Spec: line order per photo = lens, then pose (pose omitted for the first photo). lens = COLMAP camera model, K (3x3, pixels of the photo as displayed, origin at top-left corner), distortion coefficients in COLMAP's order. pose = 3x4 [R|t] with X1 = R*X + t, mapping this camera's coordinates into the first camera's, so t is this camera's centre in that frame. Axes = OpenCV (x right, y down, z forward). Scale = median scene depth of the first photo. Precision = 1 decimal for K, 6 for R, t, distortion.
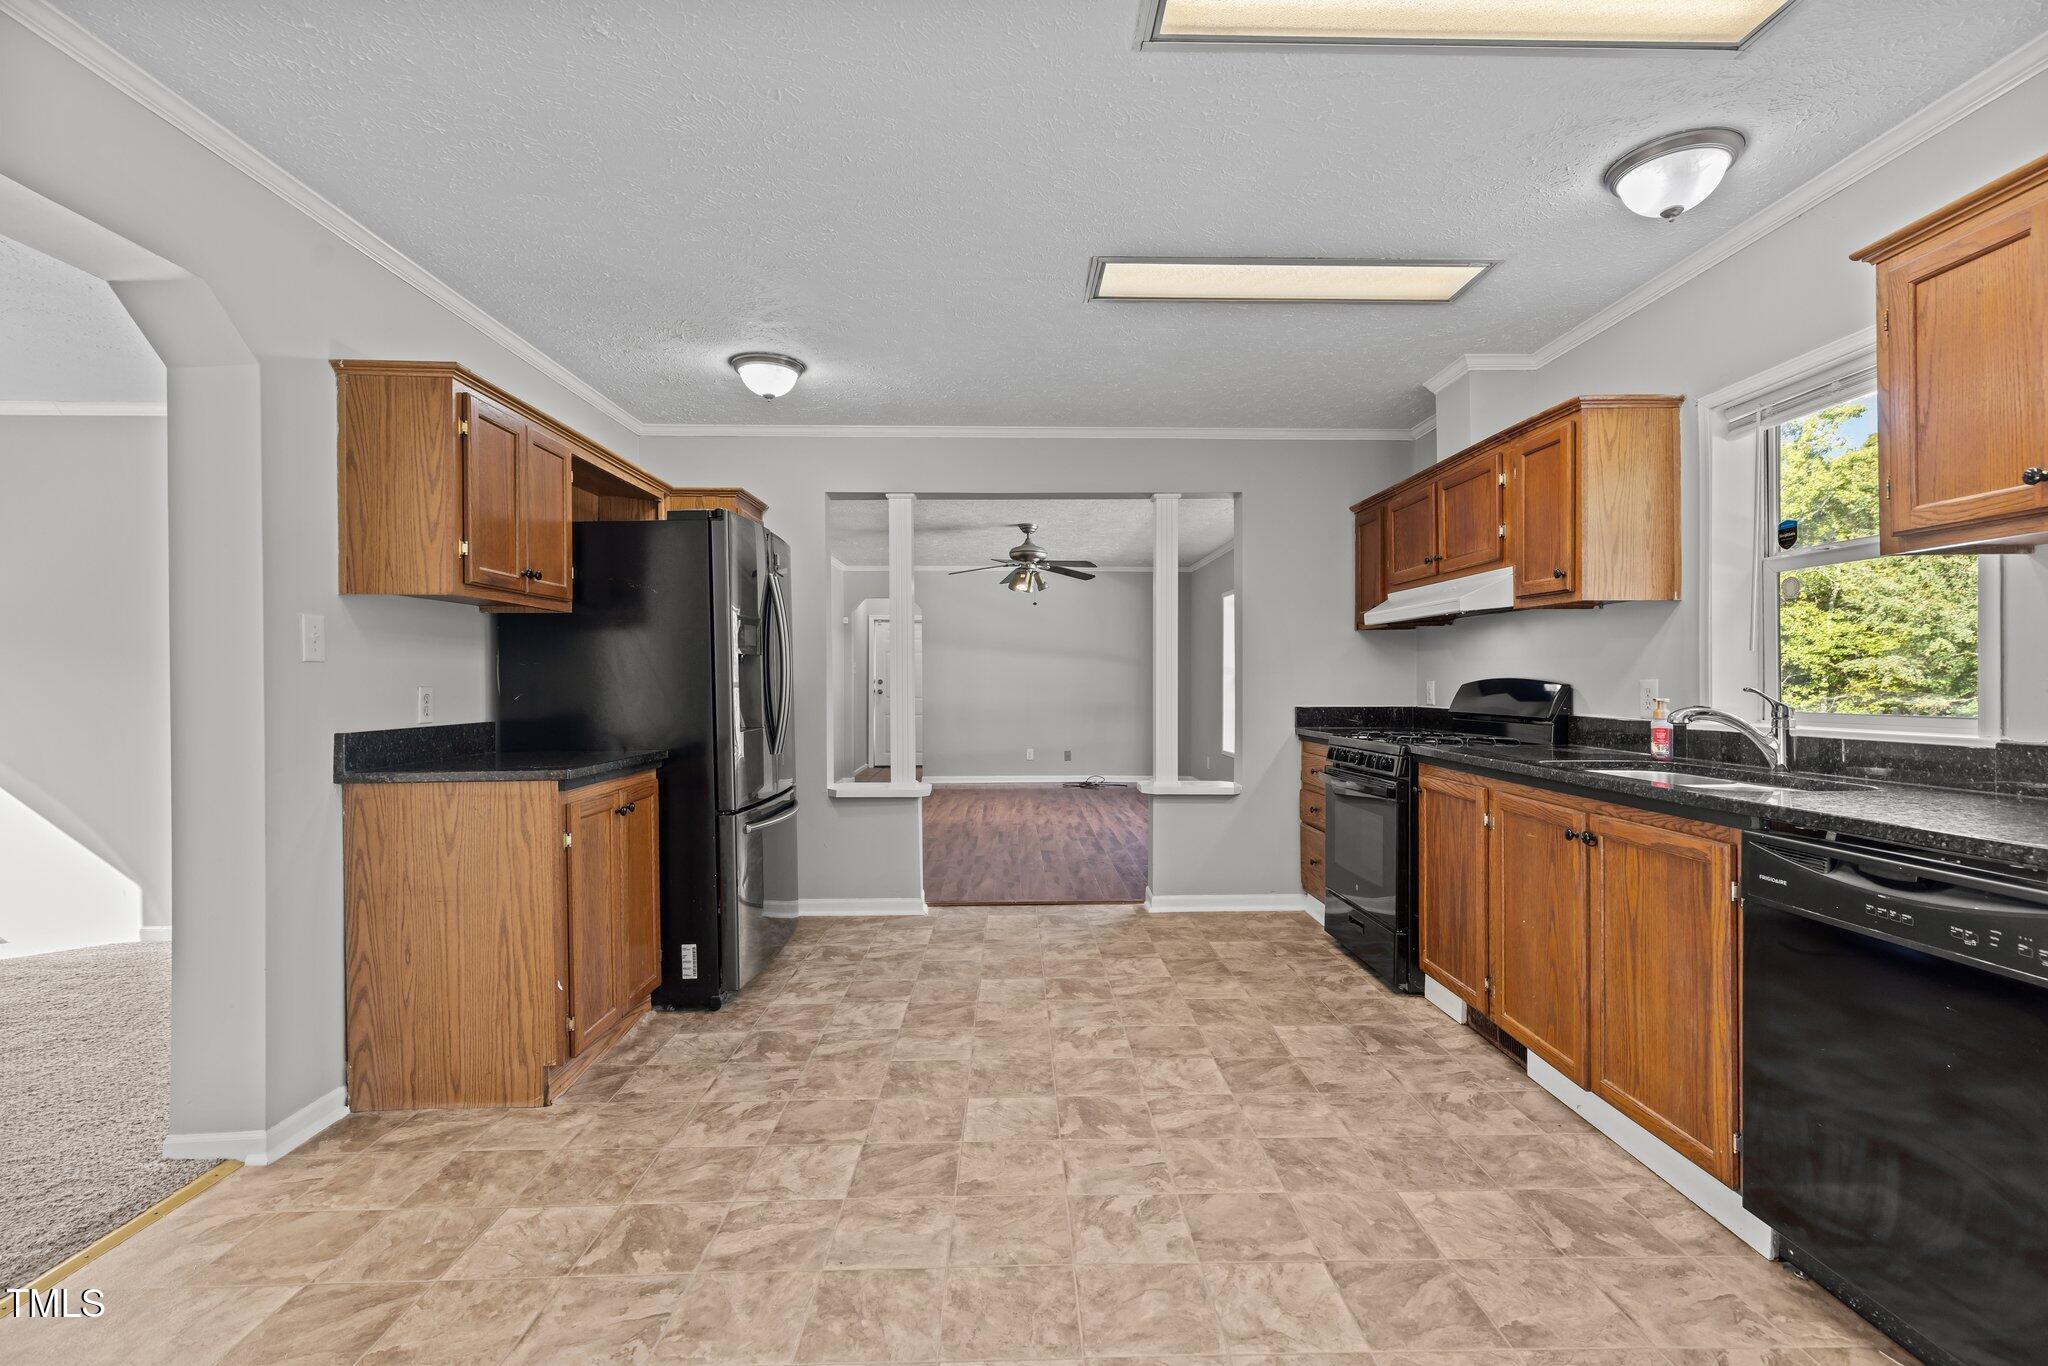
lens RADIAL K [[913.6, 0, 1033.1], [0, 913.6, 680.9], [0, 0, 1]] dist [0.002934, 0.000331]
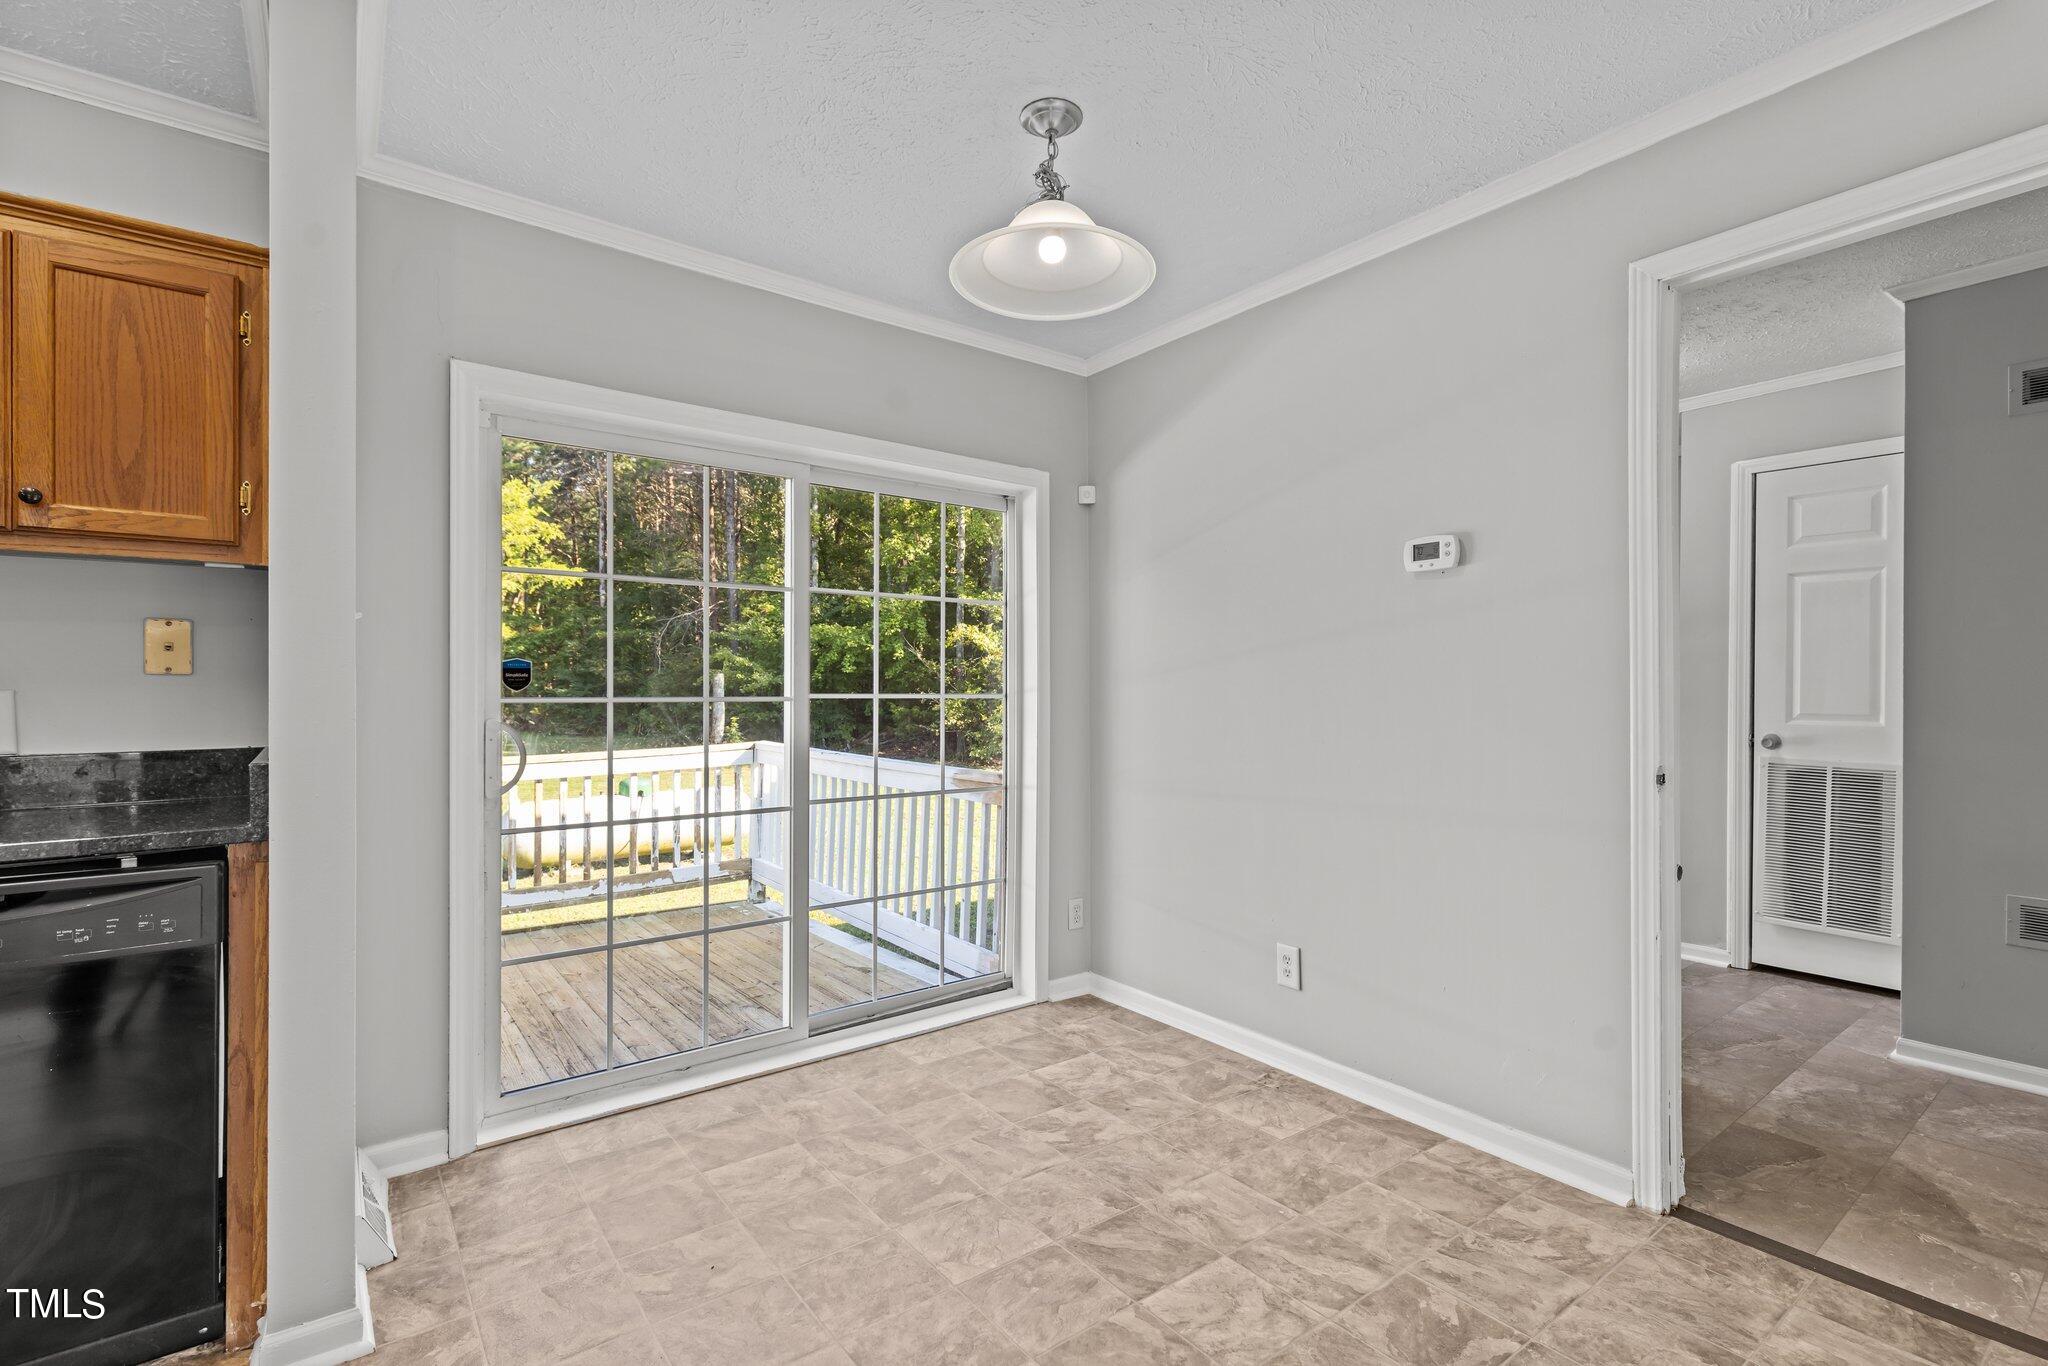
lens RADIAL K [[937.0, 0, 1040.9], [0, 937.0, 694.1], [0, 0, 1]] dist [0.006120, -0.001085]
pose [[-0.589031, 0.000069, 0.808111, -0.204037], [0.000860, 0.999999, 0.000541, 0.001172], [-0.808110, 0.001014, -0.589031, 0.515075]]
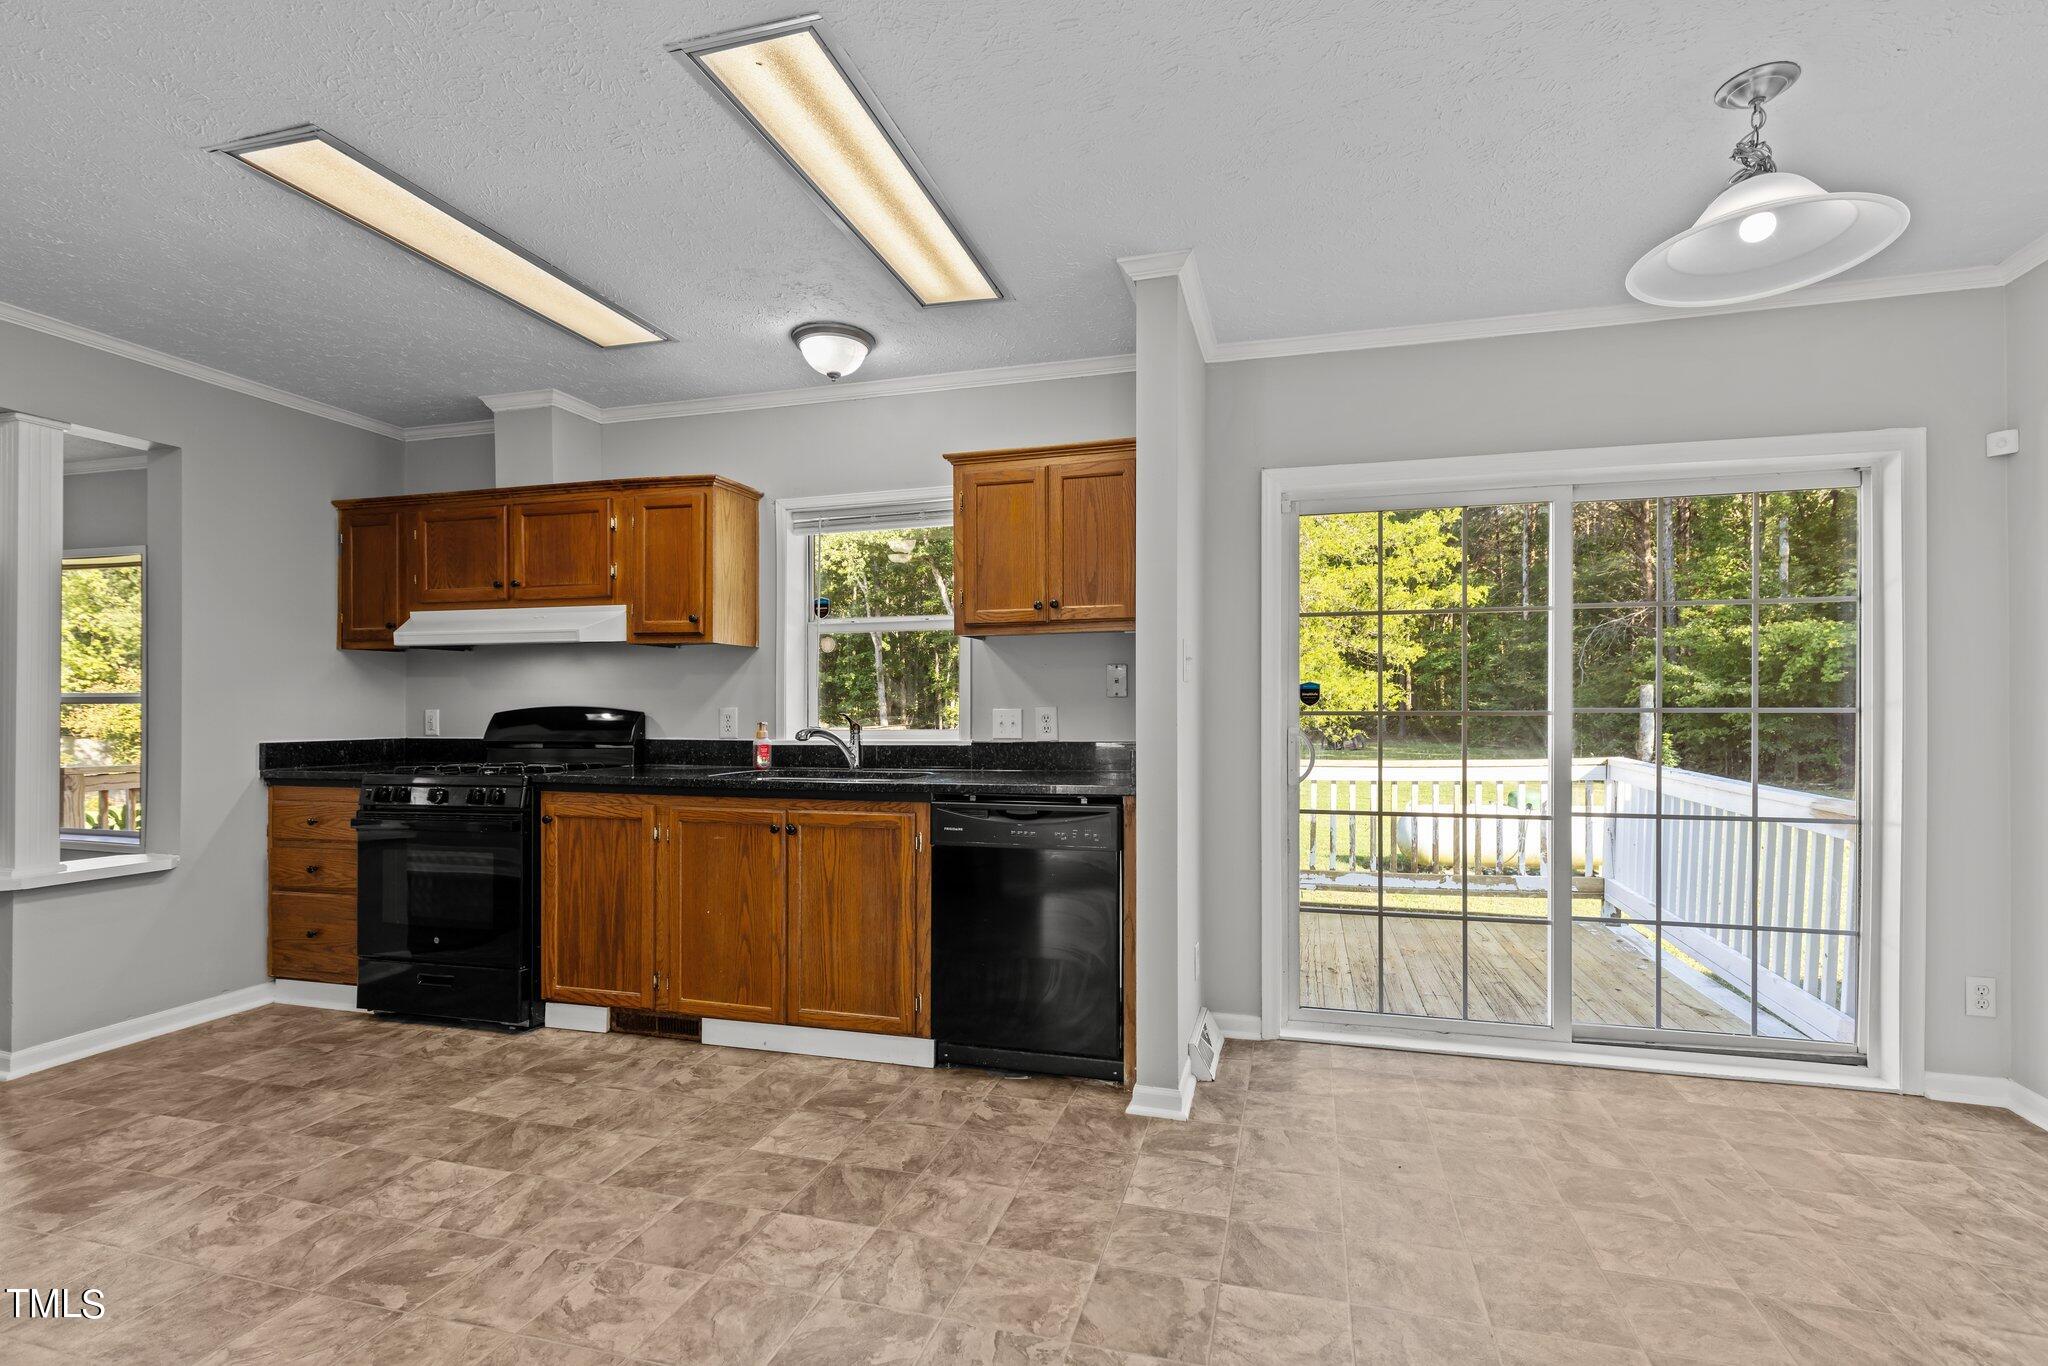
lens RADIAL K [[937.0, 0, 1041.8], [0, 937.0, 703.8], [0, 0, 1]] dist [0.006120, -0.001085]
pose [[0.291171, 0.004115, 0.956662, -0.573014], [0.001908, 0.999986, -0.004883, 0.000444], [-0.956669, 0.003247, 0.291159, 0.268261]]
